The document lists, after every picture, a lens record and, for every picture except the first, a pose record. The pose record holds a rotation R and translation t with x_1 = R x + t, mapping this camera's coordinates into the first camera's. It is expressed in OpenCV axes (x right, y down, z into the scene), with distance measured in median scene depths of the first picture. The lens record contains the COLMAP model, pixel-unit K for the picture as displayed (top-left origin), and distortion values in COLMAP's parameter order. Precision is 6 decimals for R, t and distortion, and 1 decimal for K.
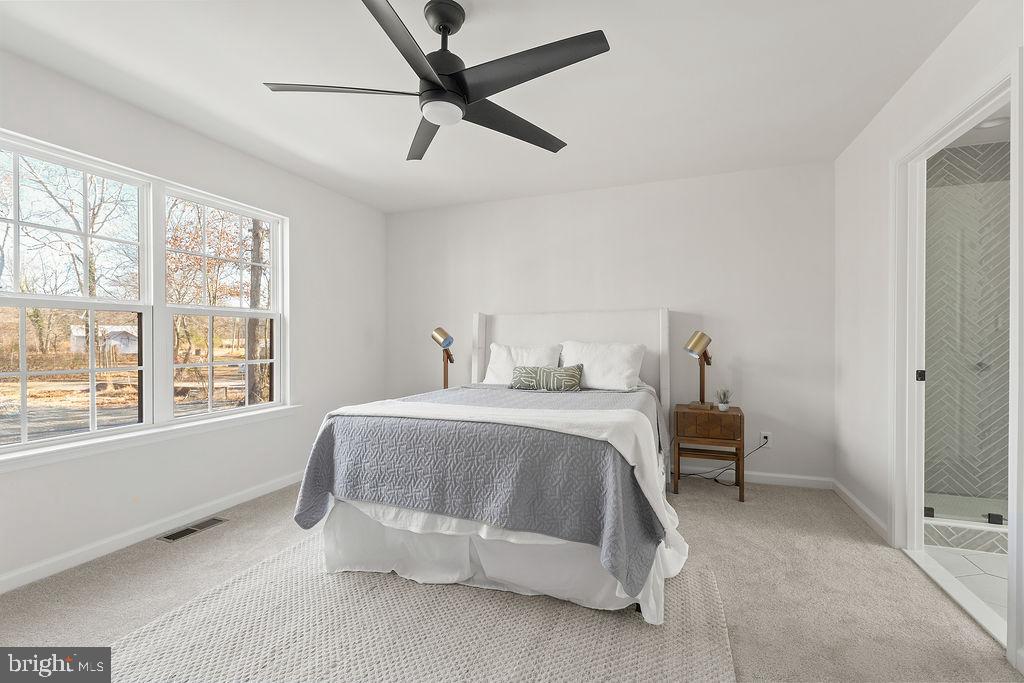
lens RADIAL K [[422.5, 0, 512.0], [0, 422.5, 341.5], [0, 0, 1]] dist [0.000195, 0.000049]
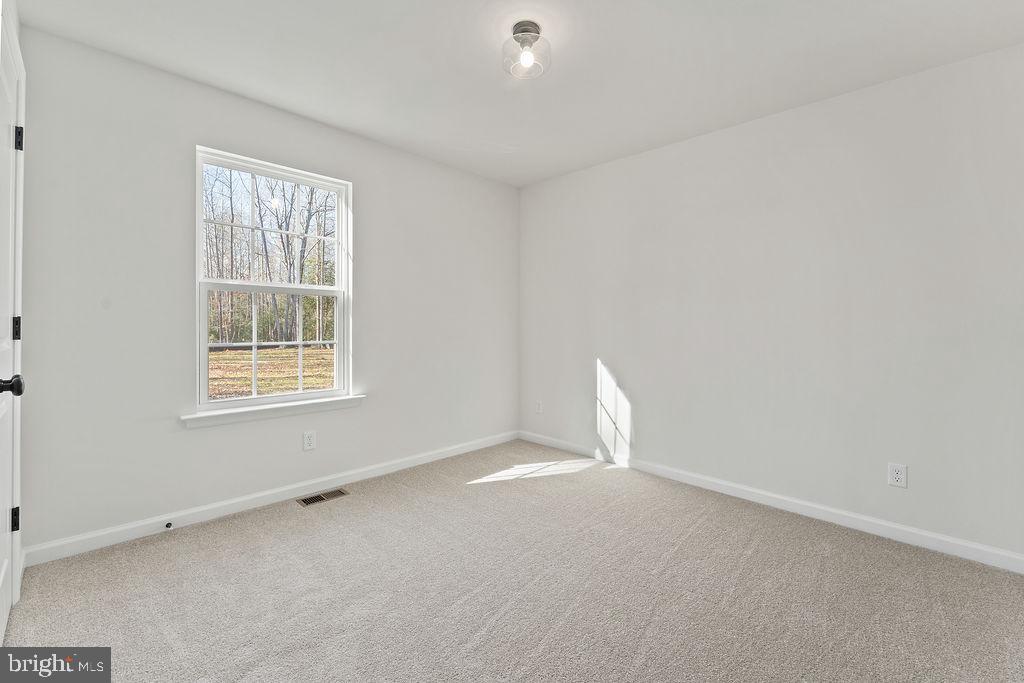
lens RADIAL K [[400.8, 0, 511.2], [0, 400.8, 322.2], [0, 0, 1]] dist [-0.000381, -0.000072]
pose [[0.903901, 0.019552, -0.427295, 0.101882], [-0.026433, 0.999599, -0.010178, -0.000165], [0.426924, 0.020495, 0.904055, 0.283125]]
